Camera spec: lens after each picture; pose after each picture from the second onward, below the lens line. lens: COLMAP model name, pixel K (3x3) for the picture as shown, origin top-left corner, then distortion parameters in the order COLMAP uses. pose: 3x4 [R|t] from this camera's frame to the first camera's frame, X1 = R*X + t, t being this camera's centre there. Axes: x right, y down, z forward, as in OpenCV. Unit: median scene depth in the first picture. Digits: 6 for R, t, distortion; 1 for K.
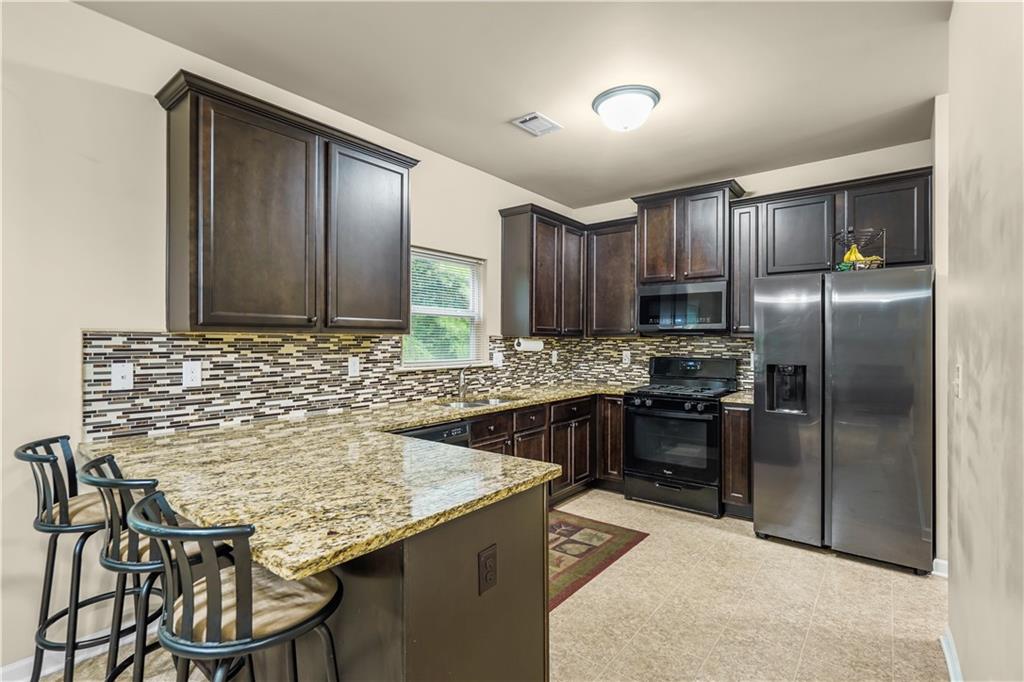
lens RADIAL K [[476.8, 0, 495.4], [0, 476.8, 340.9], [0, 0, 1]] dist [-0.005266, 0.003567]
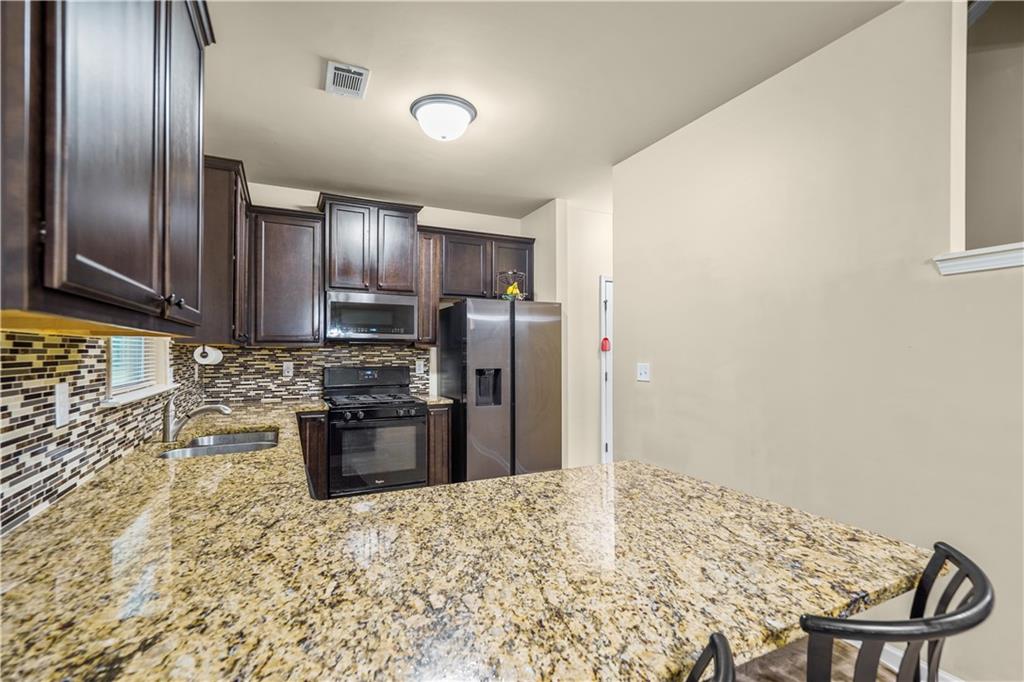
lens RADIAL K [[476.8, 0, 502.8], [0, 476.8, 348.7], [0, 0, 1]] dist [-0.005266, 0.003567]
pose [[0.424749, 0.005273, 0.905296, -0.537635], [0.000483, 0.999982, -0.006051, 0.004053], [-0.905311, 0.003008, 0.424739, 0.429654]]
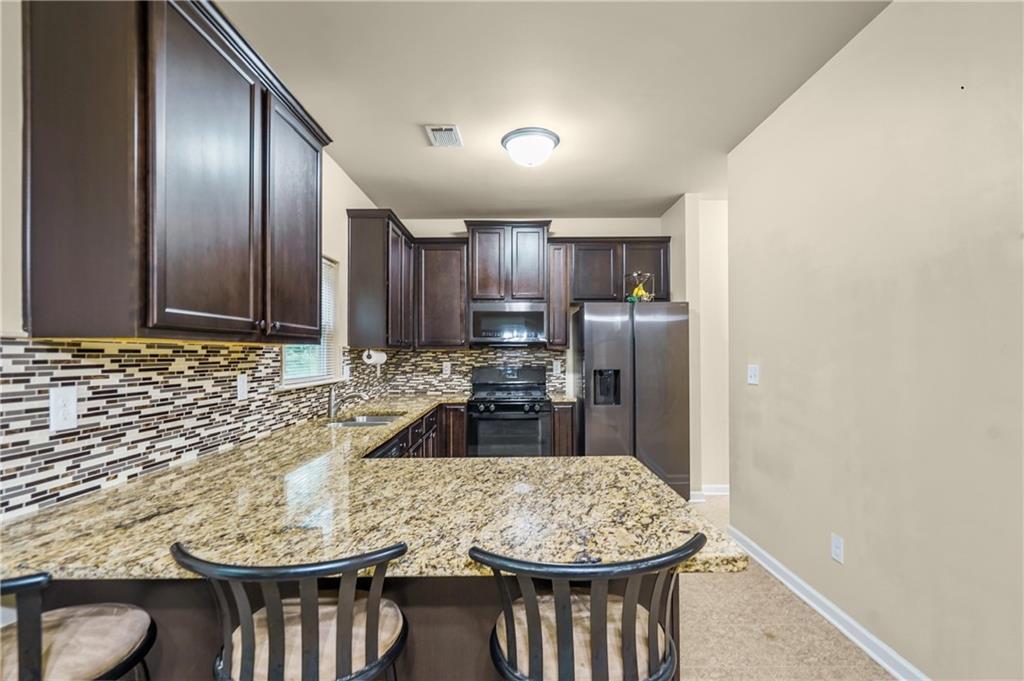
lens RADIAL K [[476.8, 0, 500.4], [0, 476.8, 351.5], [0, 0, 1]] dist [-0.005266, 0.003567]
pose [[0.782101, -0.002410, 0.623148, -0.454525], [0.005659, 0.999979, -0.003235, 0.002554], [-0.623127, 0.006057, 0.782098, 0.149328]]
